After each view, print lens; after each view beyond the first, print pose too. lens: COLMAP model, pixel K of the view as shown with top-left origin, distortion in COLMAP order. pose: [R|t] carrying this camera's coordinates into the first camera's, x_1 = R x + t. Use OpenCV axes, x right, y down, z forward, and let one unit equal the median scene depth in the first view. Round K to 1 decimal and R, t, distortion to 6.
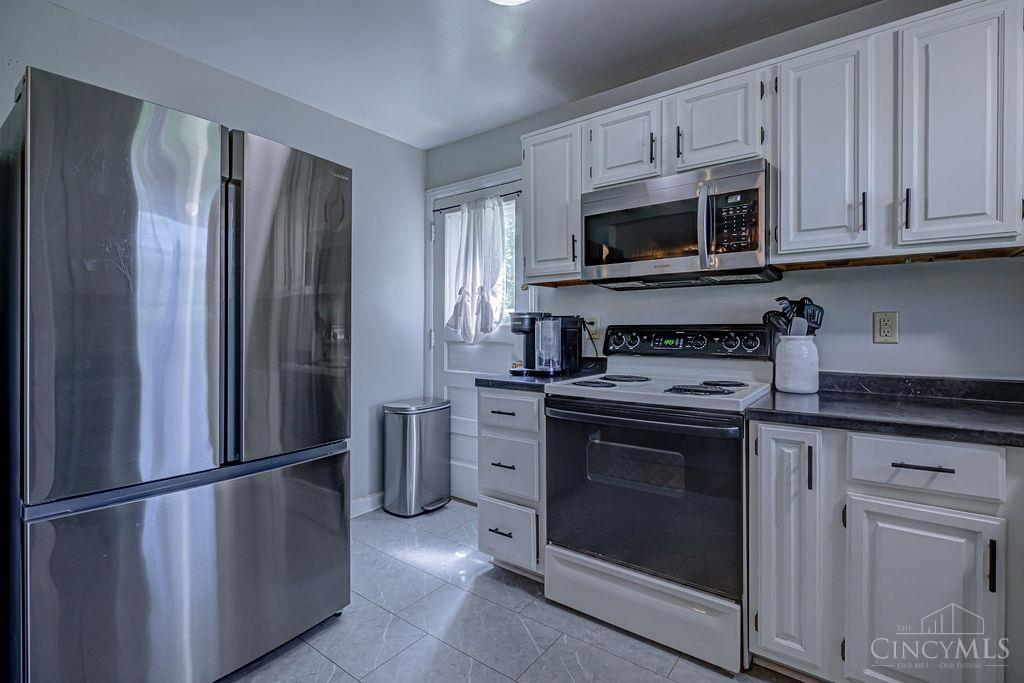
lens RADIAL K [[472.9, 0, 524.5], [0, 472.9, 335.5], [0, 0, 1]] dist [0.000864, 0.000059]
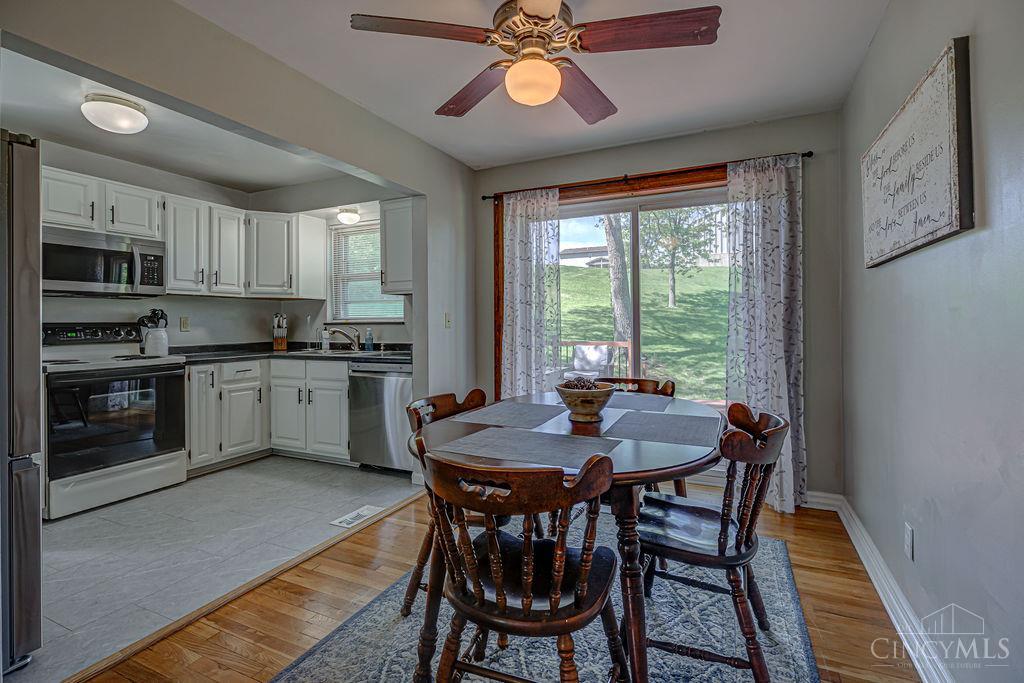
lens RADIAL K [[477.8, 0, 512.7], [0, 477.8, 323.6], [0, 0, 1]] dist [-0.003588, -0.000669]
pose [[-0.186327, -0.000082, 0.982488, -1.650784], [0.017436, 0.999842, 0.003390, -0.001608], [-0.982333, 0.017763, -0.186296, -0.082472]]
